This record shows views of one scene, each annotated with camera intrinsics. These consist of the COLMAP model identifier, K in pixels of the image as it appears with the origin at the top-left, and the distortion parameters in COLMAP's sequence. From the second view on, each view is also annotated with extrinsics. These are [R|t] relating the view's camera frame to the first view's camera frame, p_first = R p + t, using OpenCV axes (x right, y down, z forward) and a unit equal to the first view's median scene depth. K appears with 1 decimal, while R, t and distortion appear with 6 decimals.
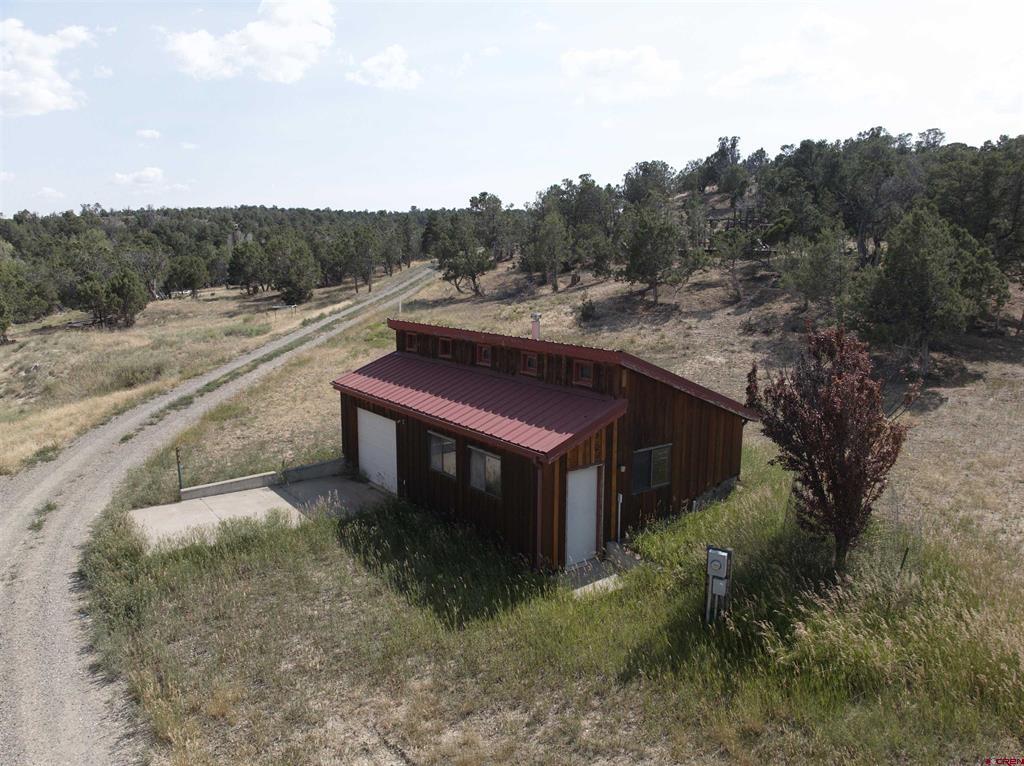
lens RADIAL K [[723.5, 0, 514.3], [0, 723.5, 383.8], [0, 0, 1]] dist [-0.041464, 0.000858]
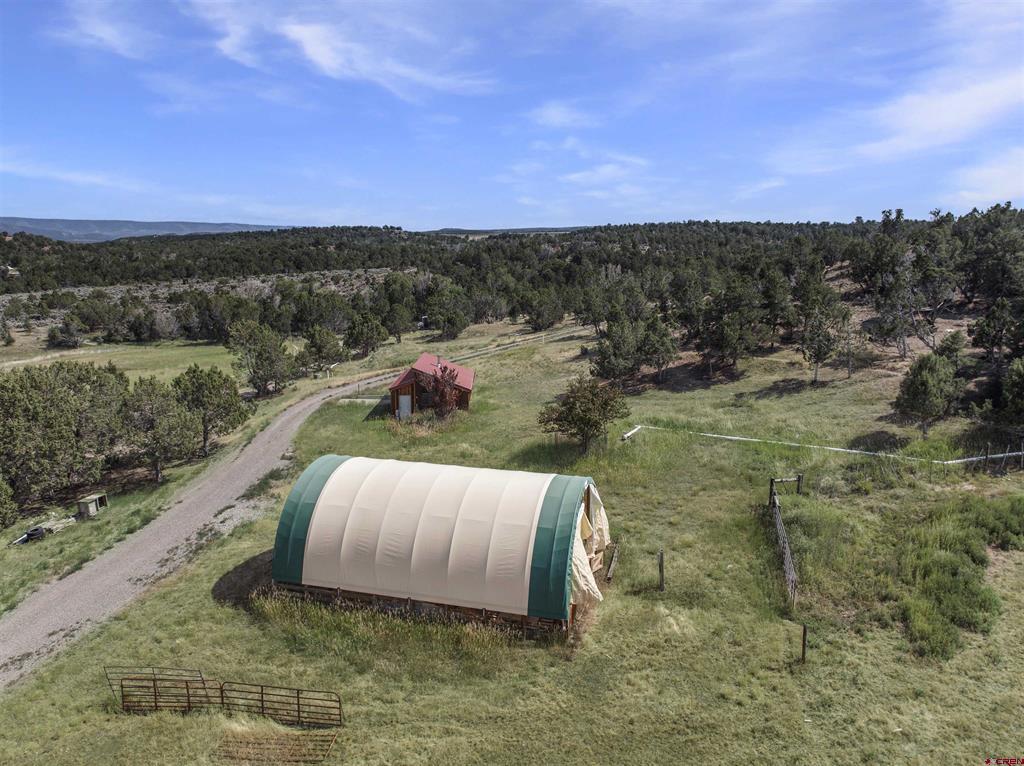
lens RADIAL K [[723.5, 0, 514.3], [0, 723.5, 383.8], [0, 0, 1]] dist [-0.041464, 0.000858]
pose [[0.808863, 0.100226, -0.579393, 0.686972], [-0.103175, 0.994270, 0.027955, -0.028668], [0.578875, 0.037167, 0.814569, -0.456121]]
